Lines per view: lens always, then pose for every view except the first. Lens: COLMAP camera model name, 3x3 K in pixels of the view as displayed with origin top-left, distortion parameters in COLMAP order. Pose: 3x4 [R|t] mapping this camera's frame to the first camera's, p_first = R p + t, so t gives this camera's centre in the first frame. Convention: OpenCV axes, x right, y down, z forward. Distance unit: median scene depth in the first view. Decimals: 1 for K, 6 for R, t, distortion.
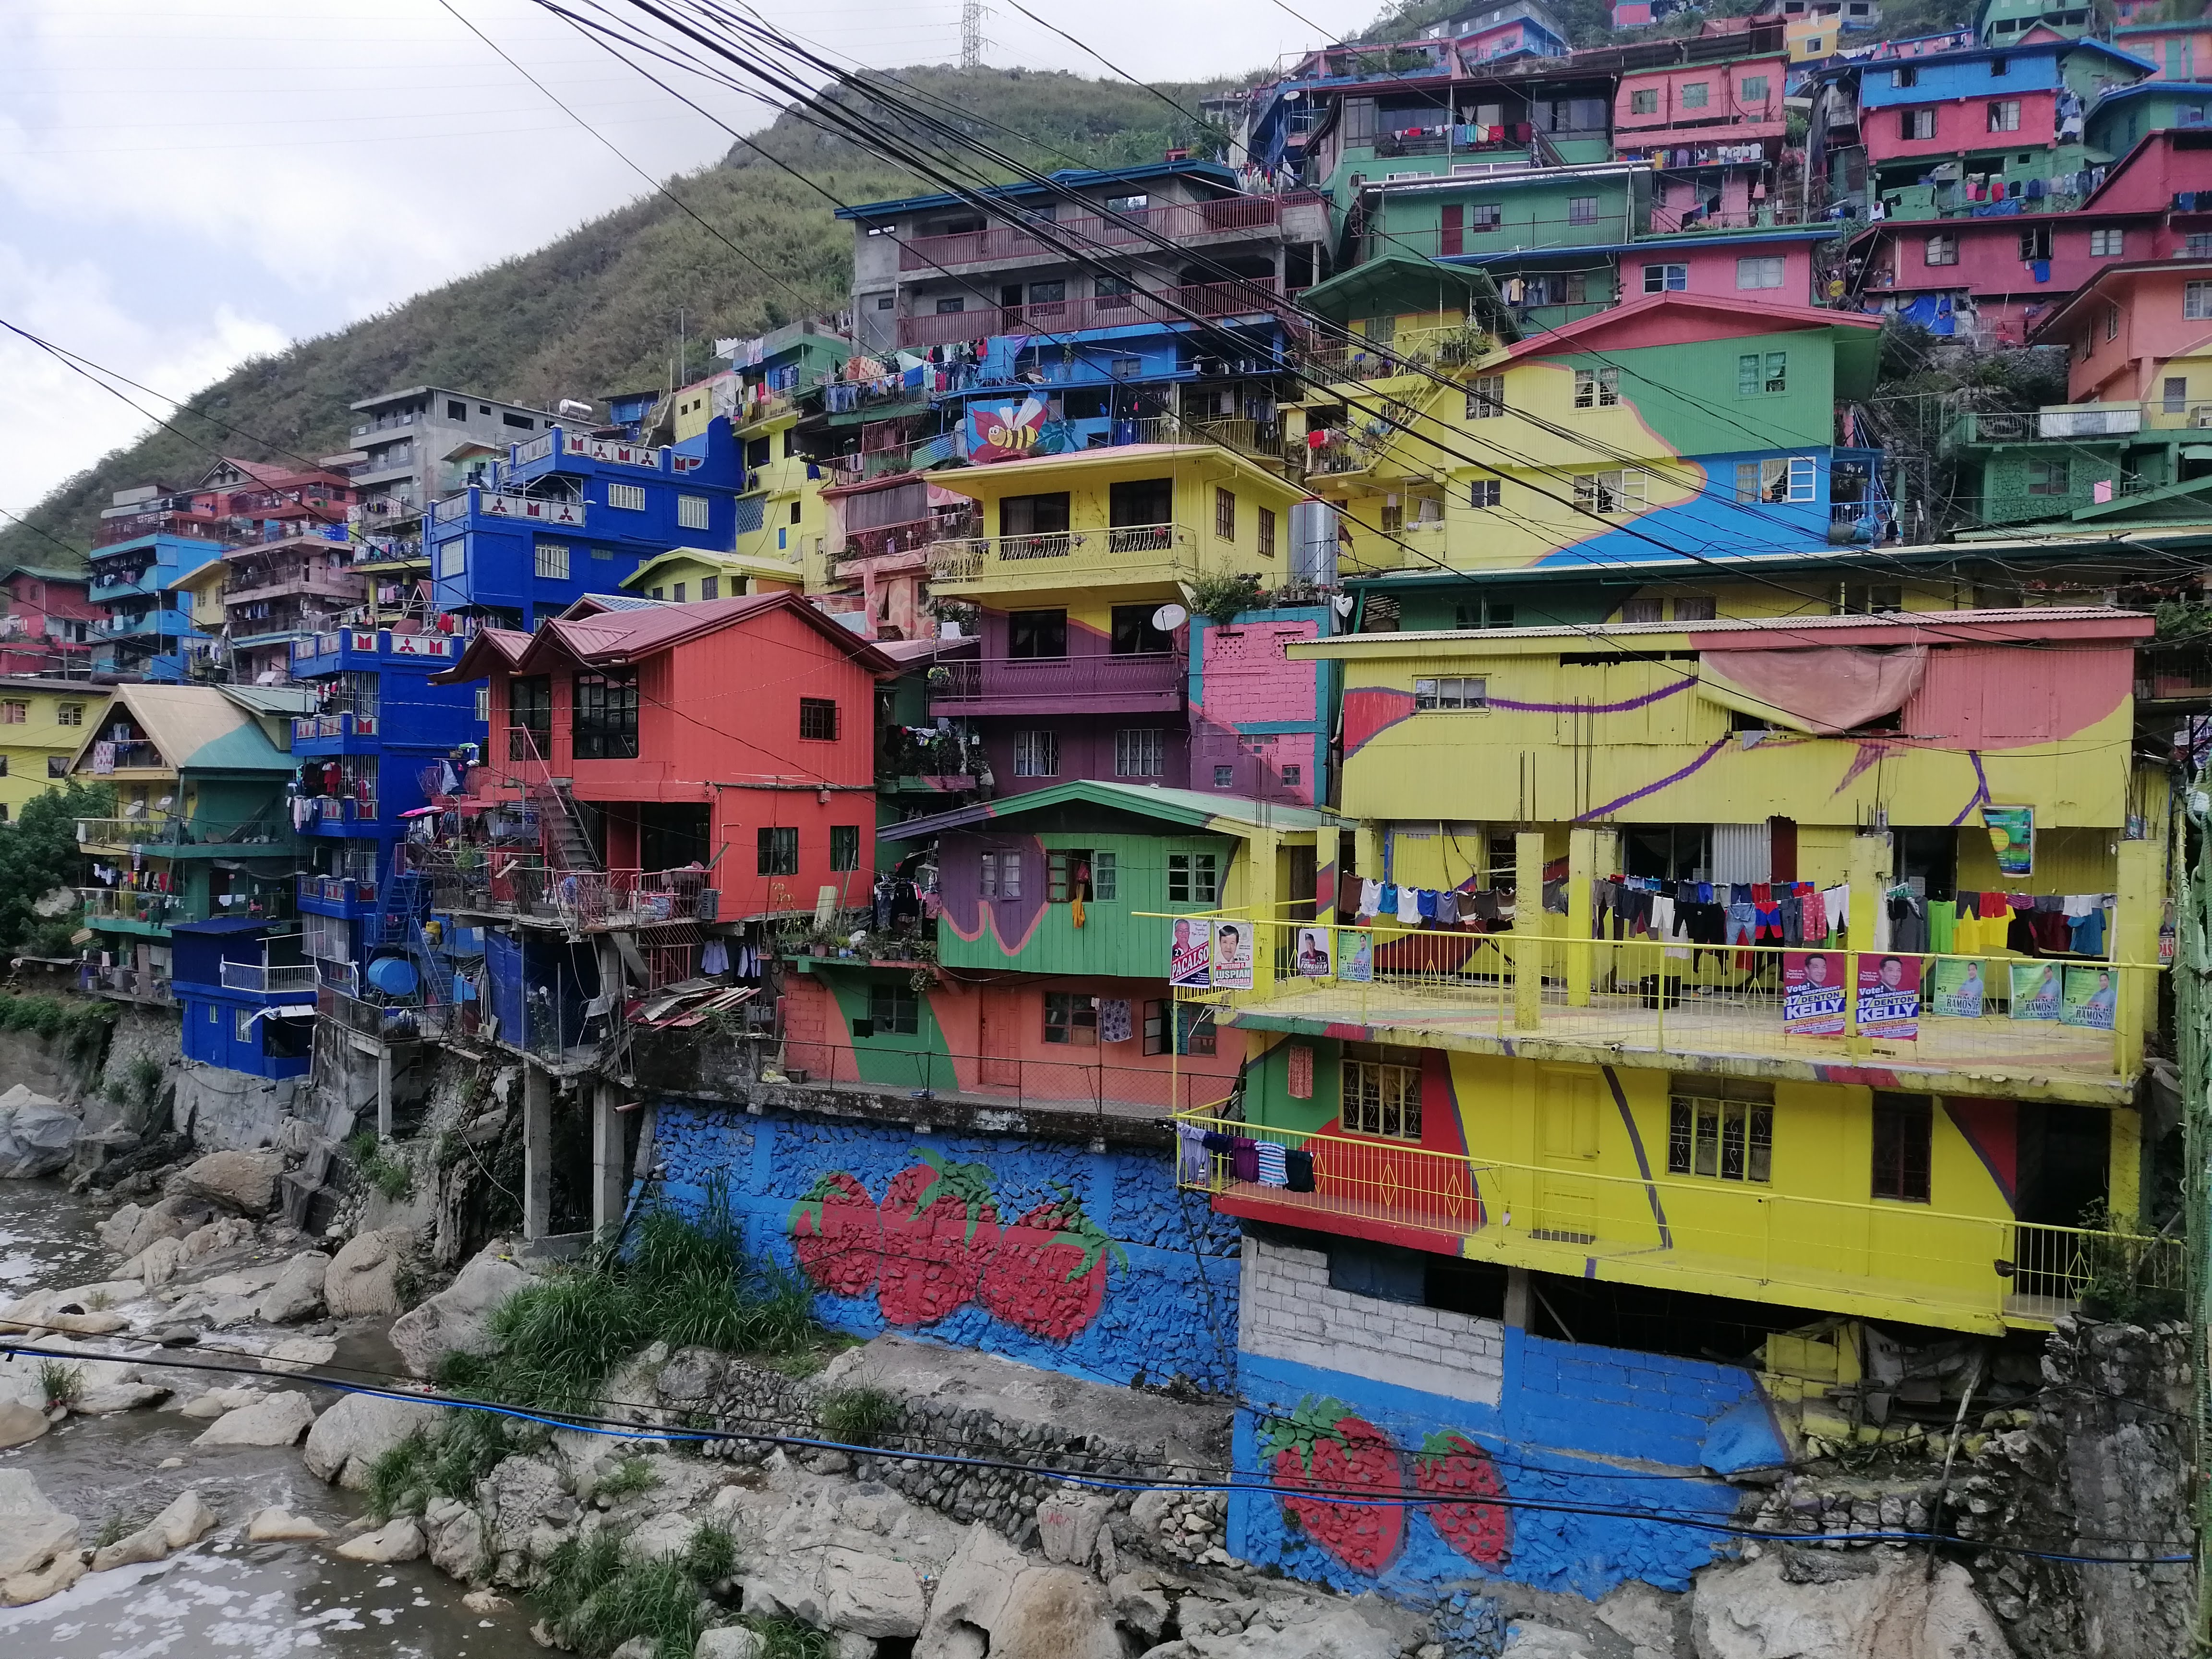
lens RADIAL K [[1671.0, 0, 1119.6], [0, 1671.0, 846.6], [0, 0, 1]] dist [0.002319, 0.000886]
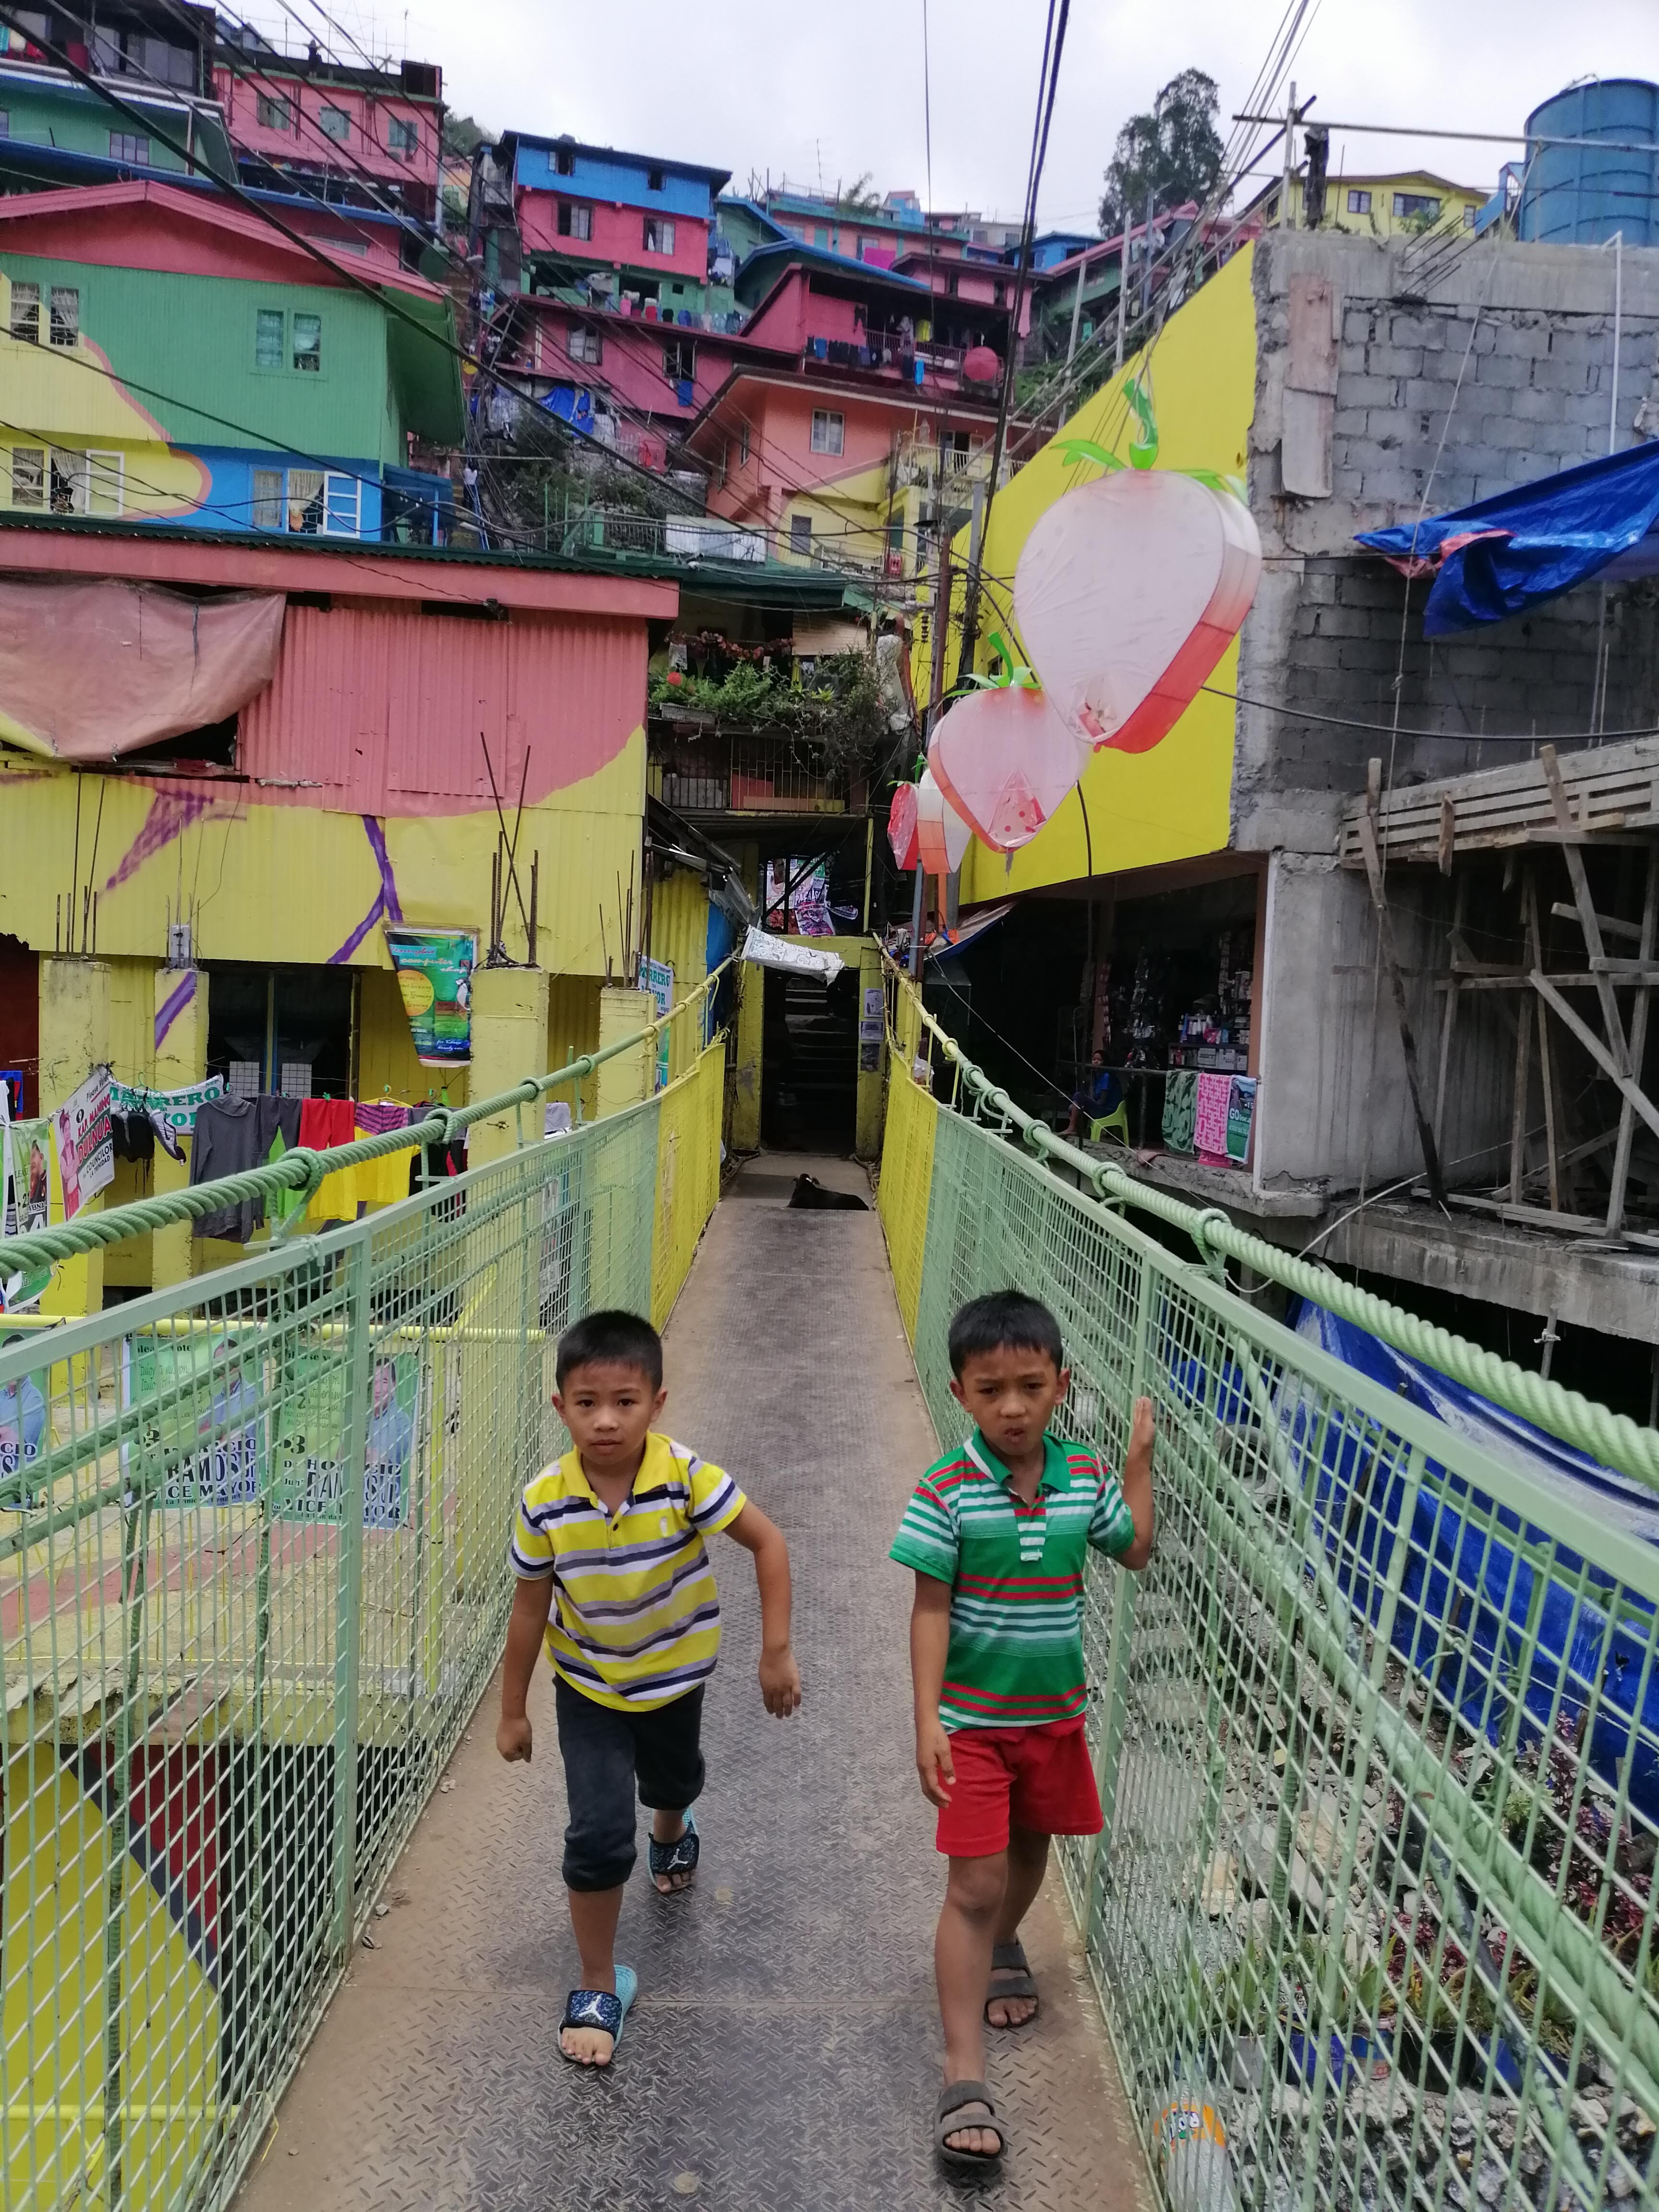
lens RADIAL K [[1671.0, 0, 813.8], [0, 1671.0, 1124.3], [0, 0, 1]] dist [0.002319, 0.000886]
pose [[0.846847, -0.006945, 0.531791, 0.198856], [-0.023741, 0.998424, 0.050846, 0.003931], [-0.531306, -0.055684, 0.845348, 0.277347]]
